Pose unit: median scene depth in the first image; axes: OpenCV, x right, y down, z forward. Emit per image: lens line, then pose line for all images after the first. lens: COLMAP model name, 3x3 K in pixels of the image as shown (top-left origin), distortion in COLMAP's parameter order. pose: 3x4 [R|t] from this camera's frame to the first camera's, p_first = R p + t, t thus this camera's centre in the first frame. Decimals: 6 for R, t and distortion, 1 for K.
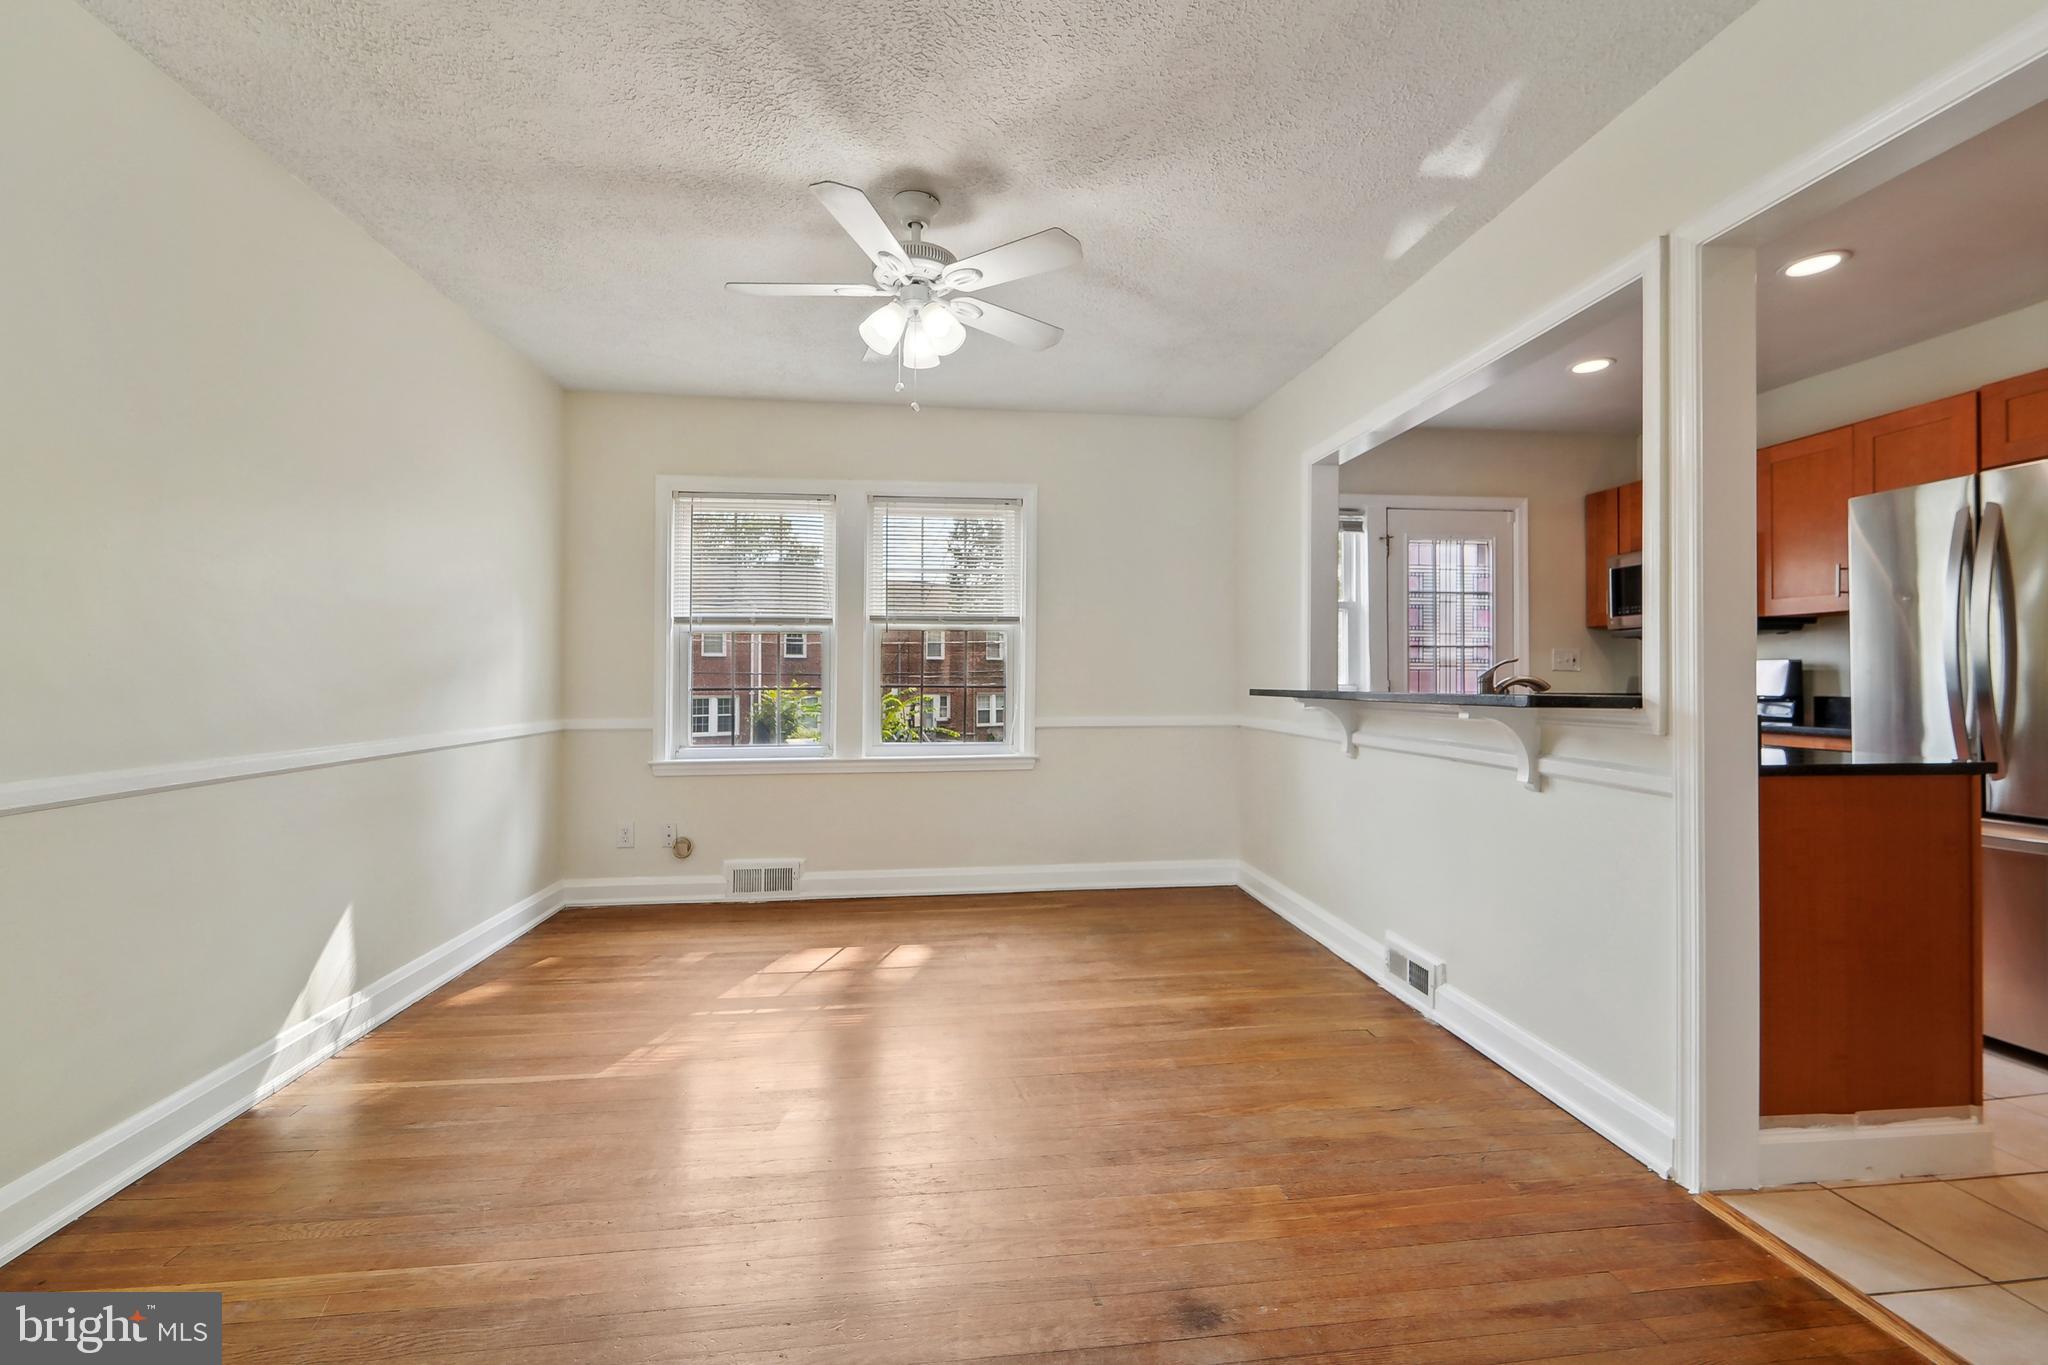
lens RADIAL K [[855.1, 0, 1036.2], [0, 855.1, 672.1], [0, 0, 1]] dist [-0.001202, -0.000496]
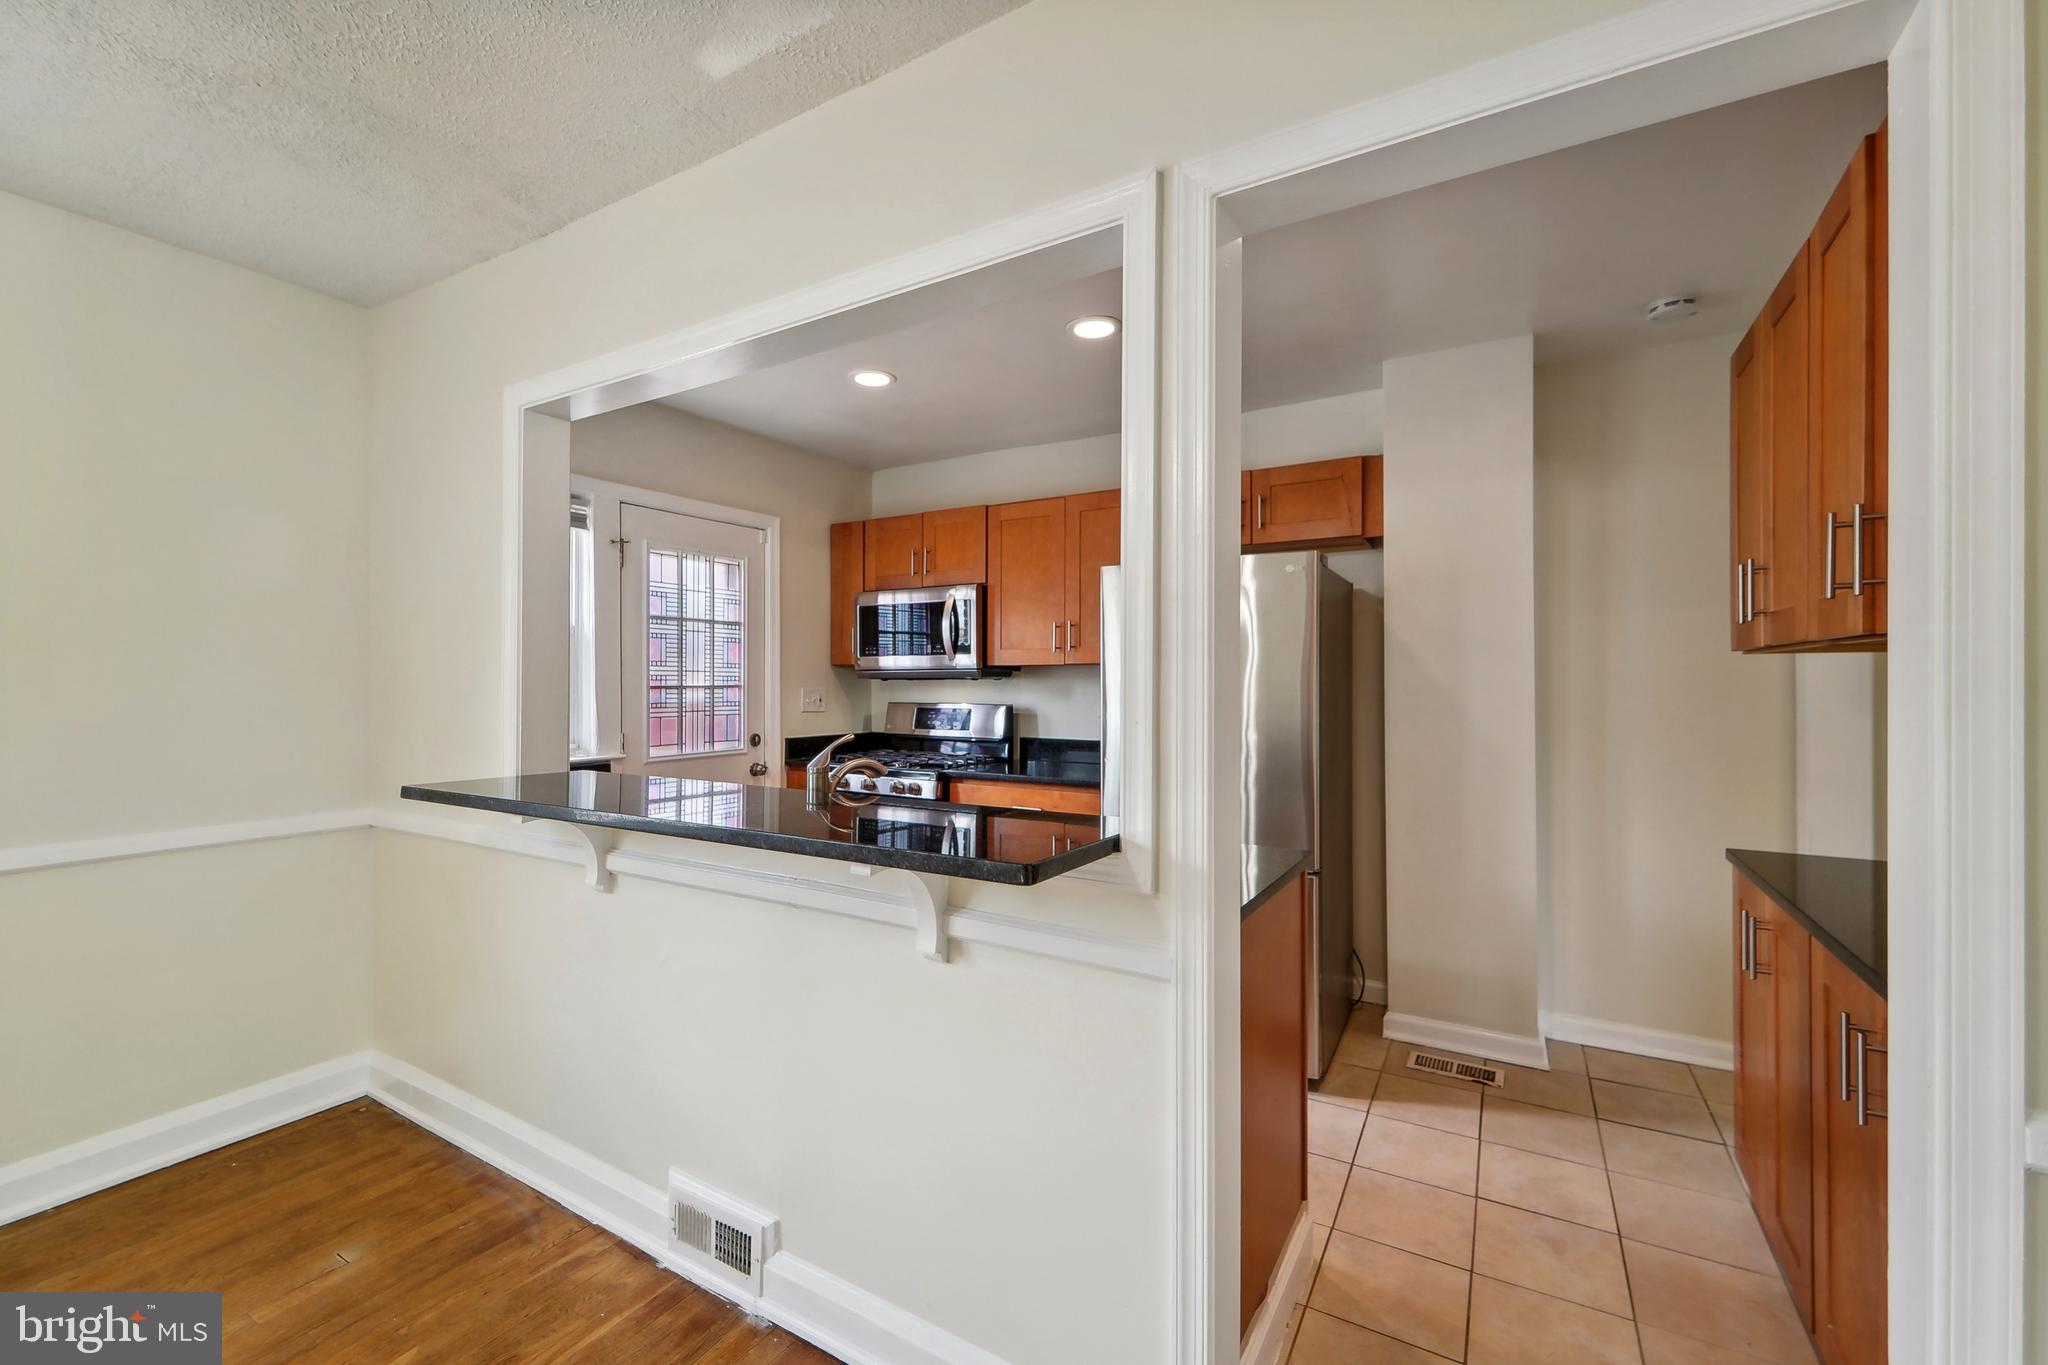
lens RADIAL K [[828.4, 0, 1032.2], [0, 828.4, 680.9], [0, 0, 1]] dist [0.003428, -0.000033]
pose [[0.610547, -0.000805, 0.791980, 0.060574], [-0.005135, 0.999974, 0.004975, -0.043495], [-0.791964, -0.007105, 0.610527, 0.287393]]
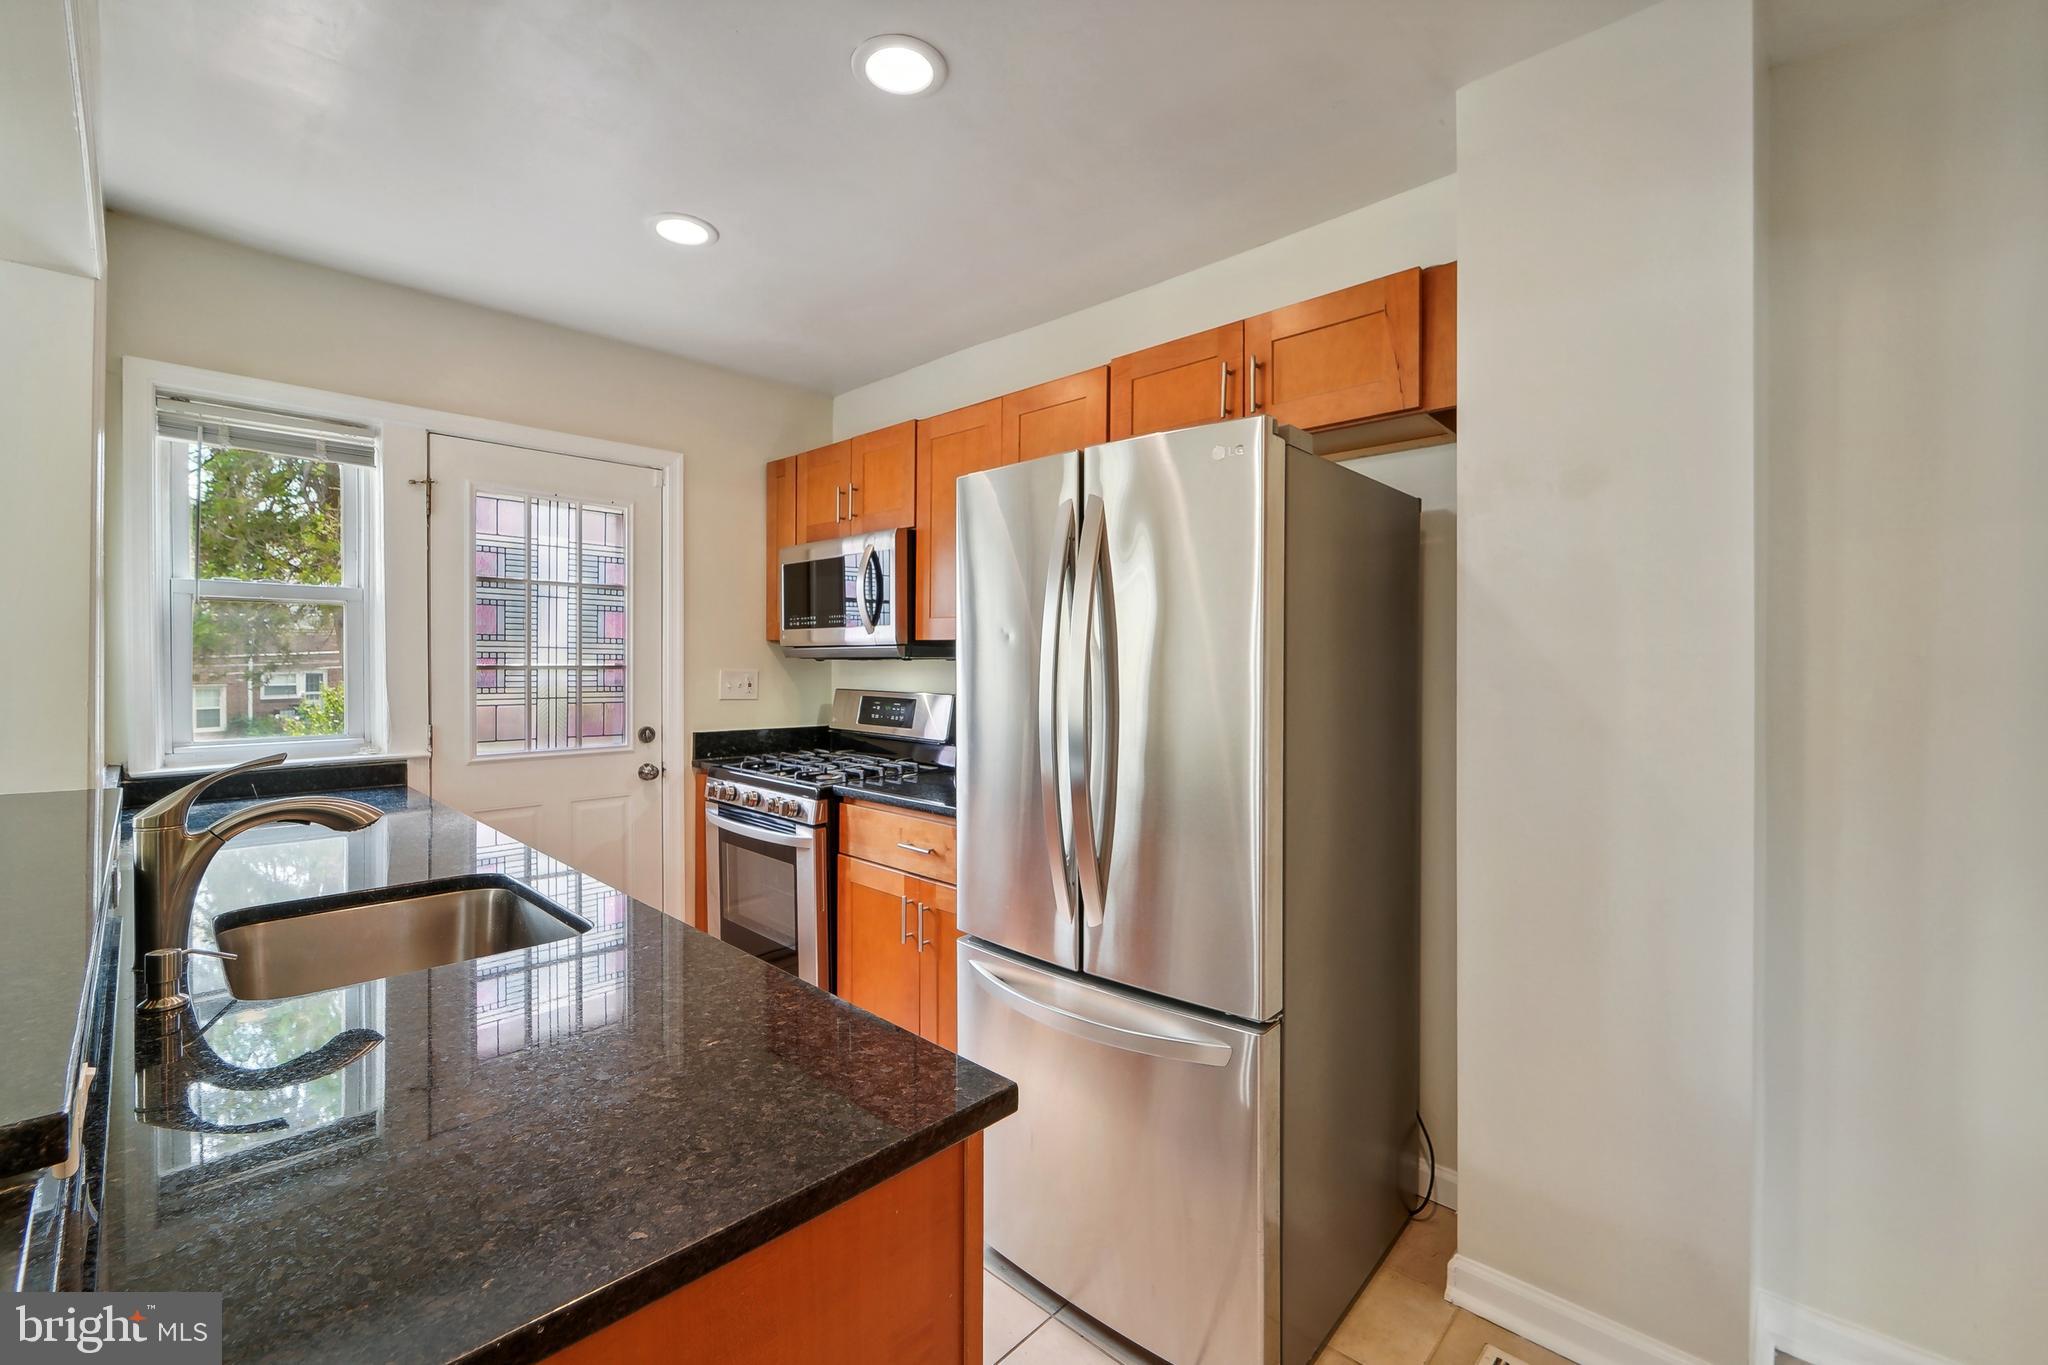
lens RADIAL K [[855.1, 0, 1036.2], [0, 855.1, 672.1], [0, 0, 1]] dist [-0.001202, -0.000496]
pose [[0.775375, -0.004314, 0.631486, 0.377303], [-0.010013, 0.999767, 0.019123, -0.044686], [-0.631421, -0.021151, 0.775151, 0.291539]]
